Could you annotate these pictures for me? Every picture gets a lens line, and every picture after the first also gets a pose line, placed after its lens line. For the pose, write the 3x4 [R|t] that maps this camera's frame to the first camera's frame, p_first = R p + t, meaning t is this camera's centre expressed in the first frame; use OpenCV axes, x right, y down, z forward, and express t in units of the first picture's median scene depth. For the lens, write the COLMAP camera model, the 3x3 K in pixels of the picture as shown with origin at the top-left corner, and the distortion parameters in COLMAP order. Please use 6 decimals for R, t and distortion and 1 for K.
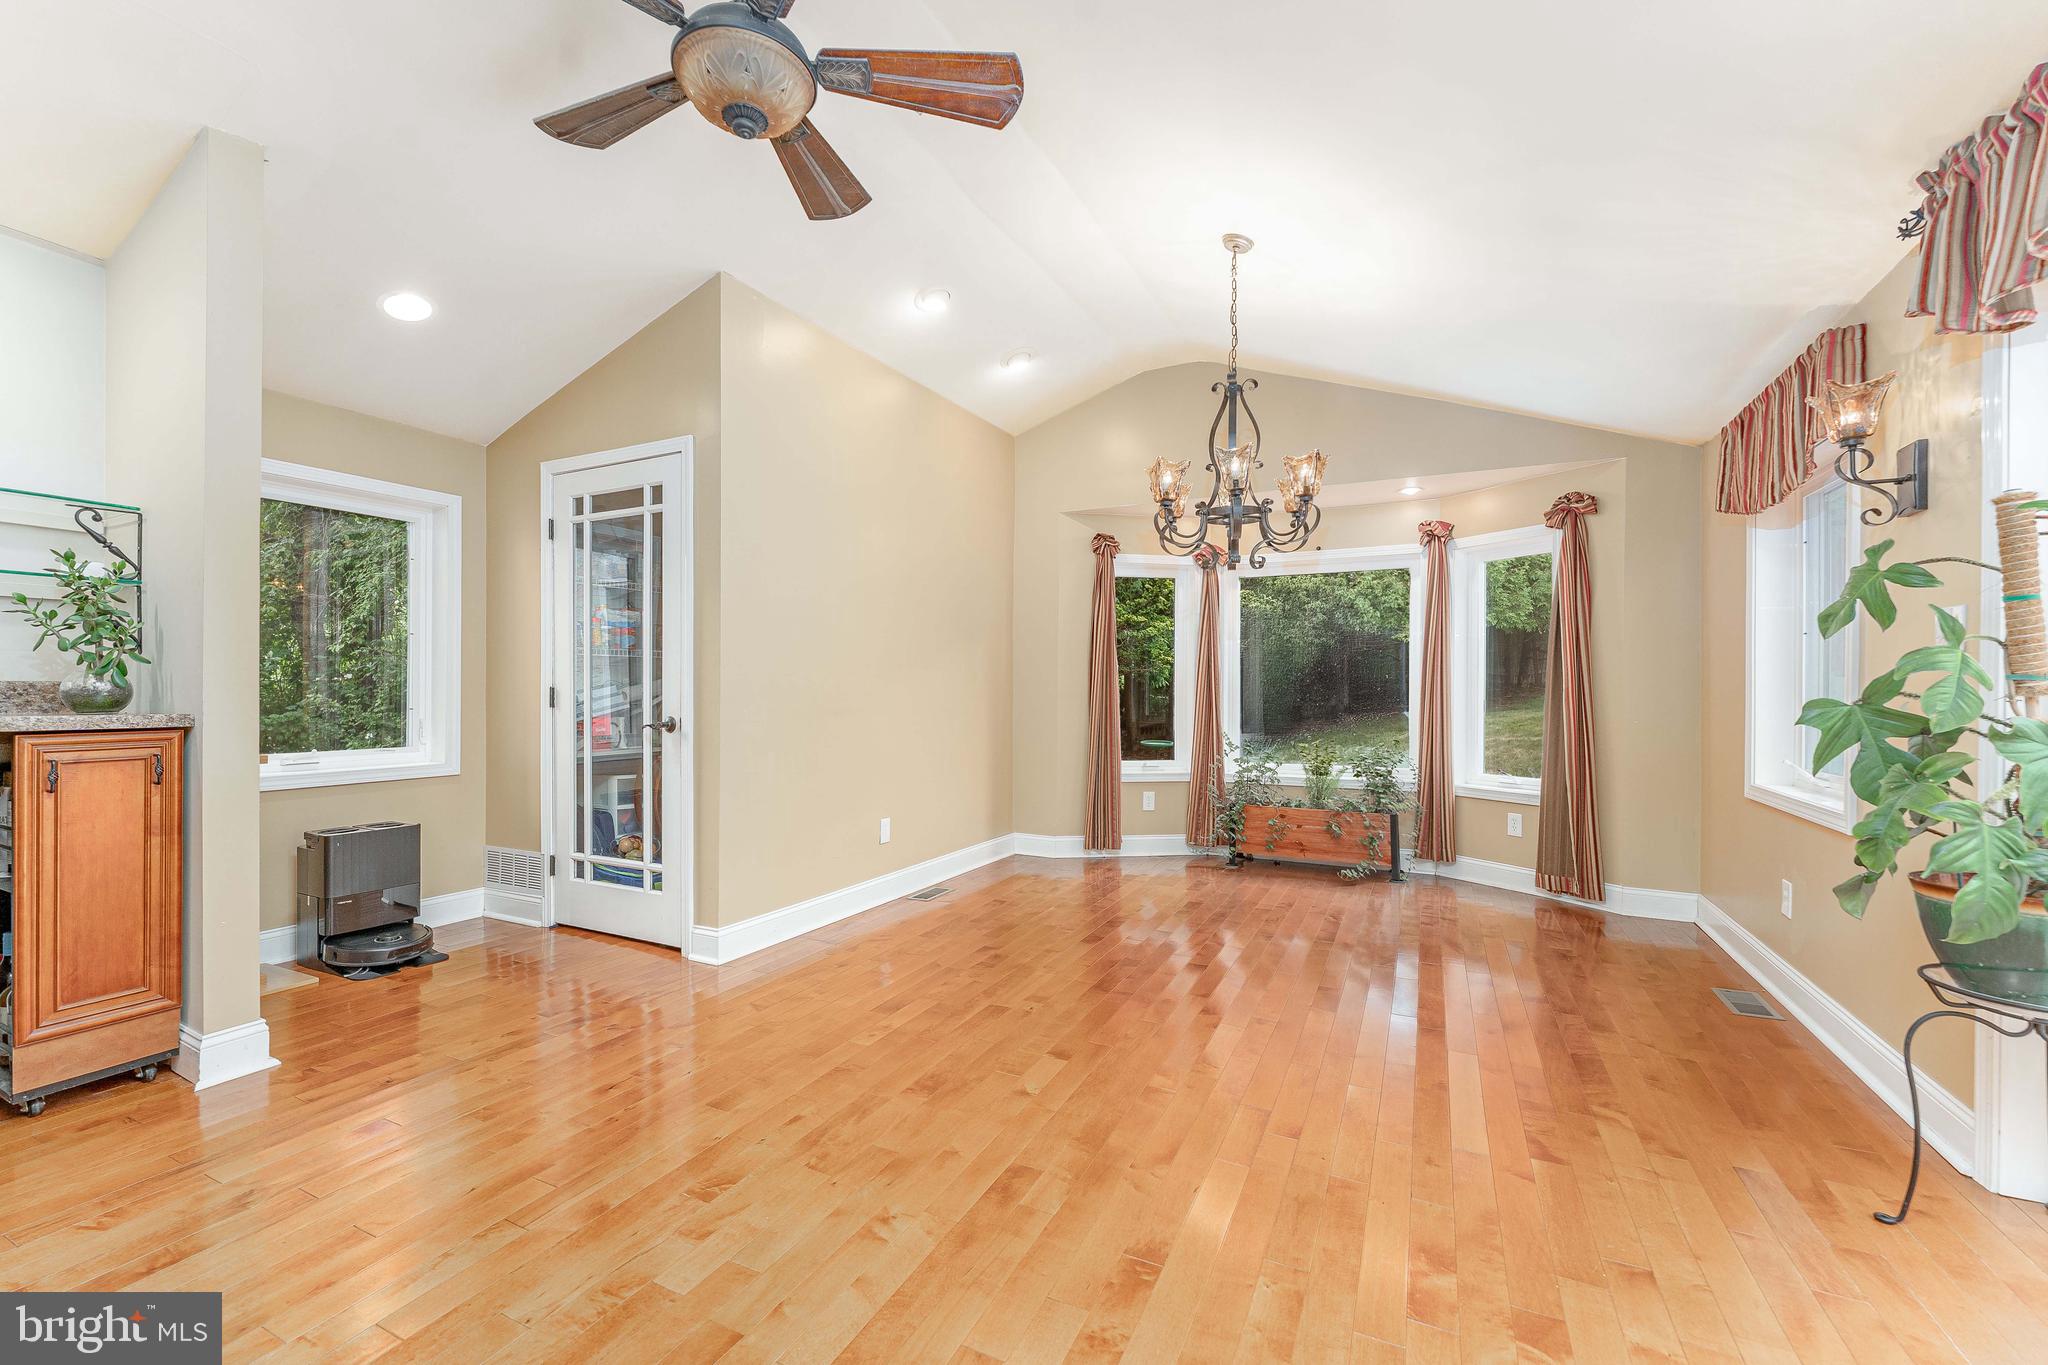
lens RADIAL K [[836.3, 0, 1024.5], [0, 836.3, 688.7], [0, 0, 1]] dist [0.001052, -0.000930]
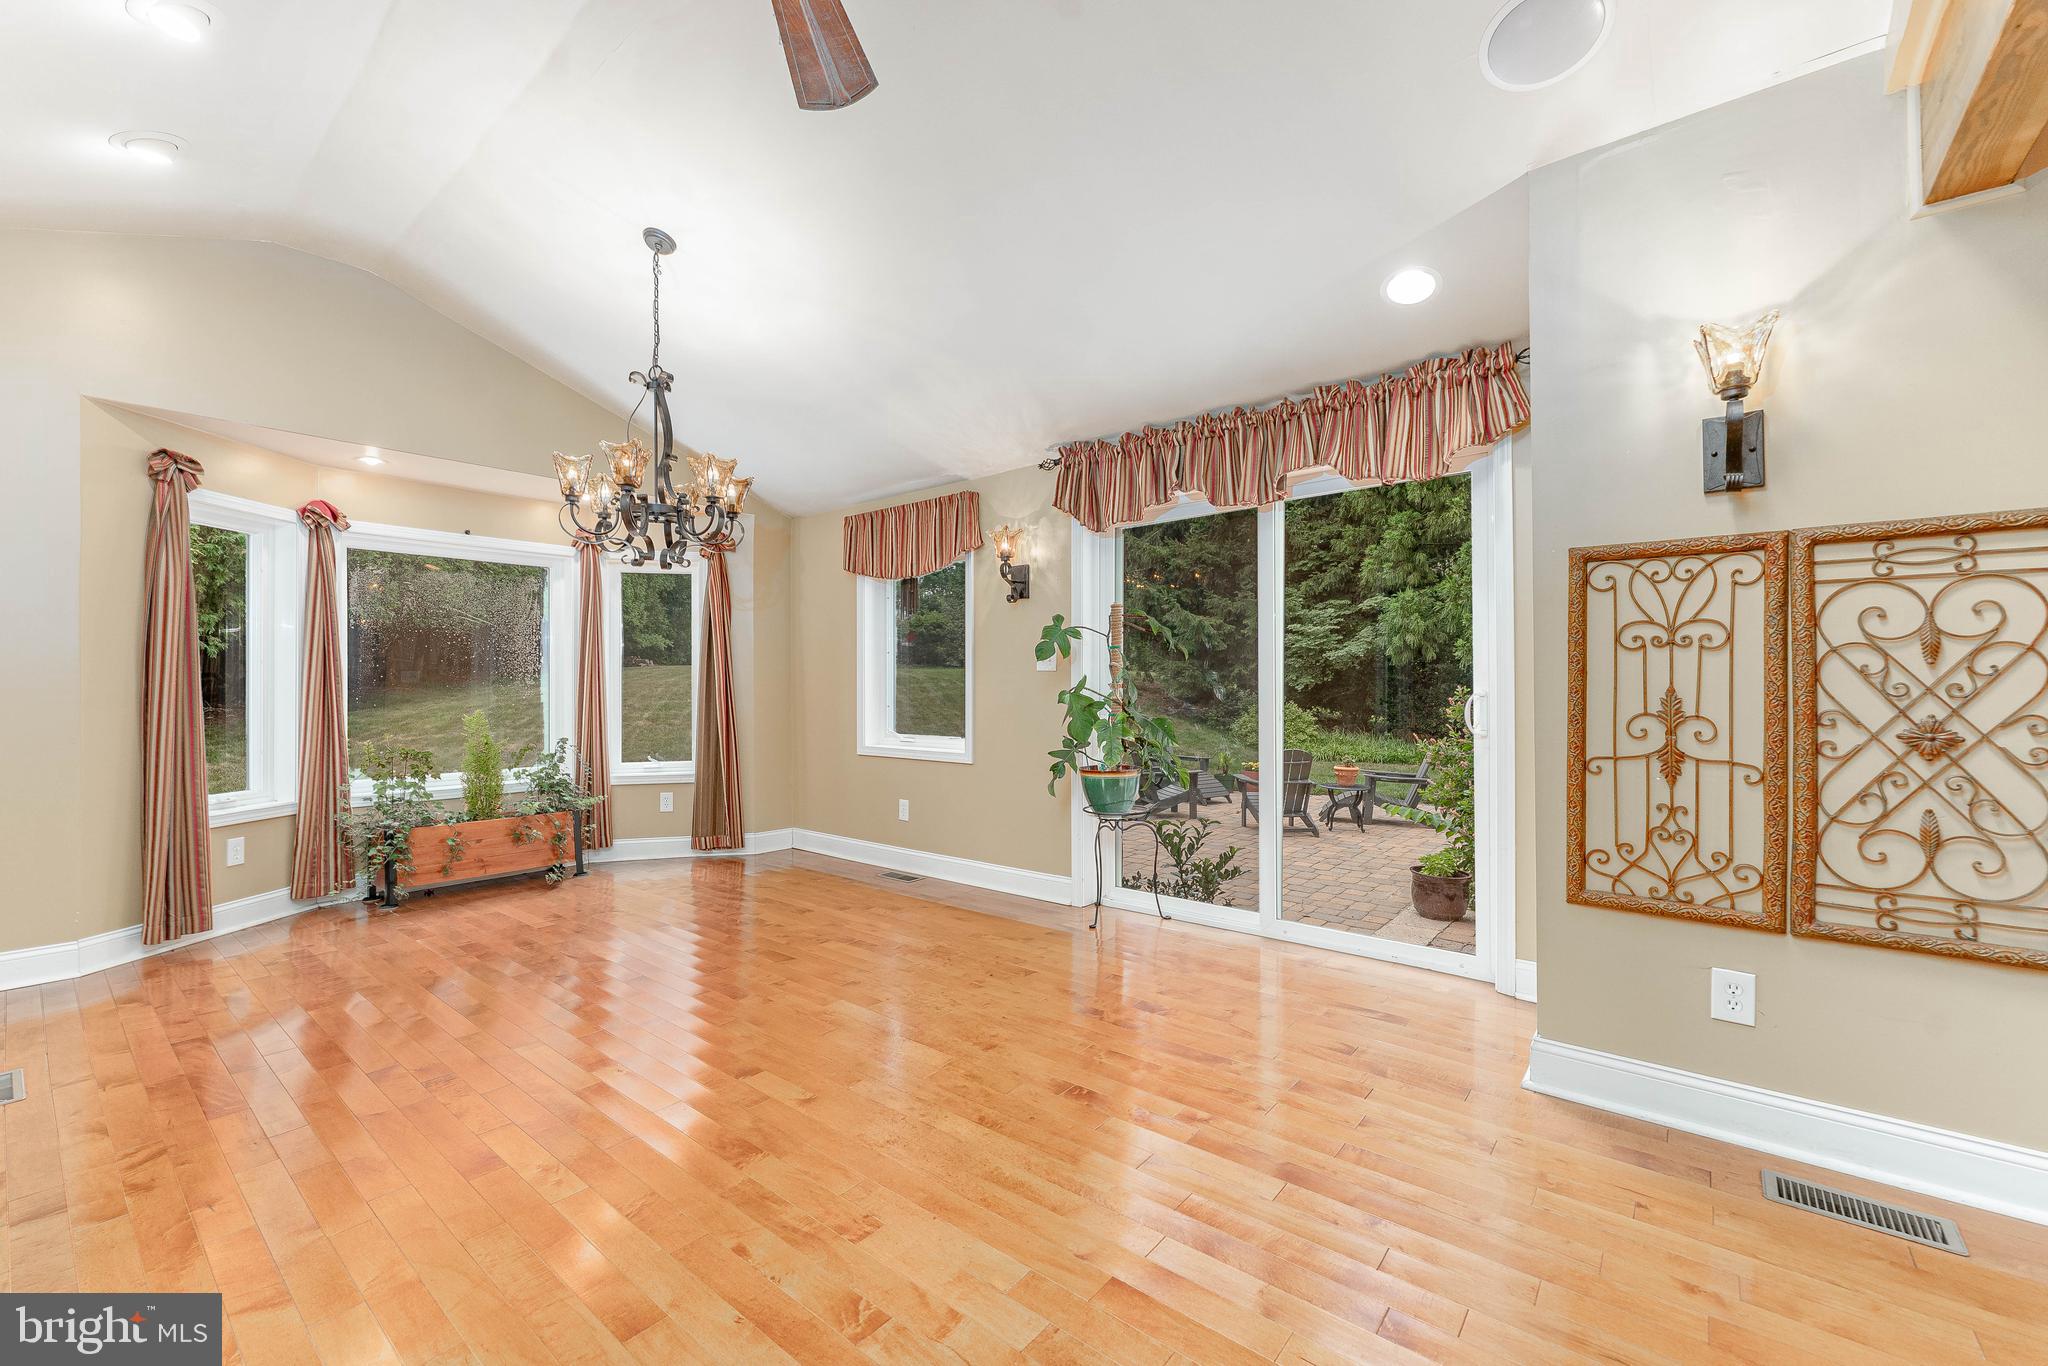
lens RADIAL K [[836.3, 0, 987.5], [0, 836.3, 683.6], [0, 0, 1]] dist [0.001052, -0.000930]
pose [[0.250223, -0.000821, 0.968188, -0.440880], [0.003741, 0.999993, -0.000119, -0.002200], [-0.968181, 0.003652, 0.250225, 0.269671]]
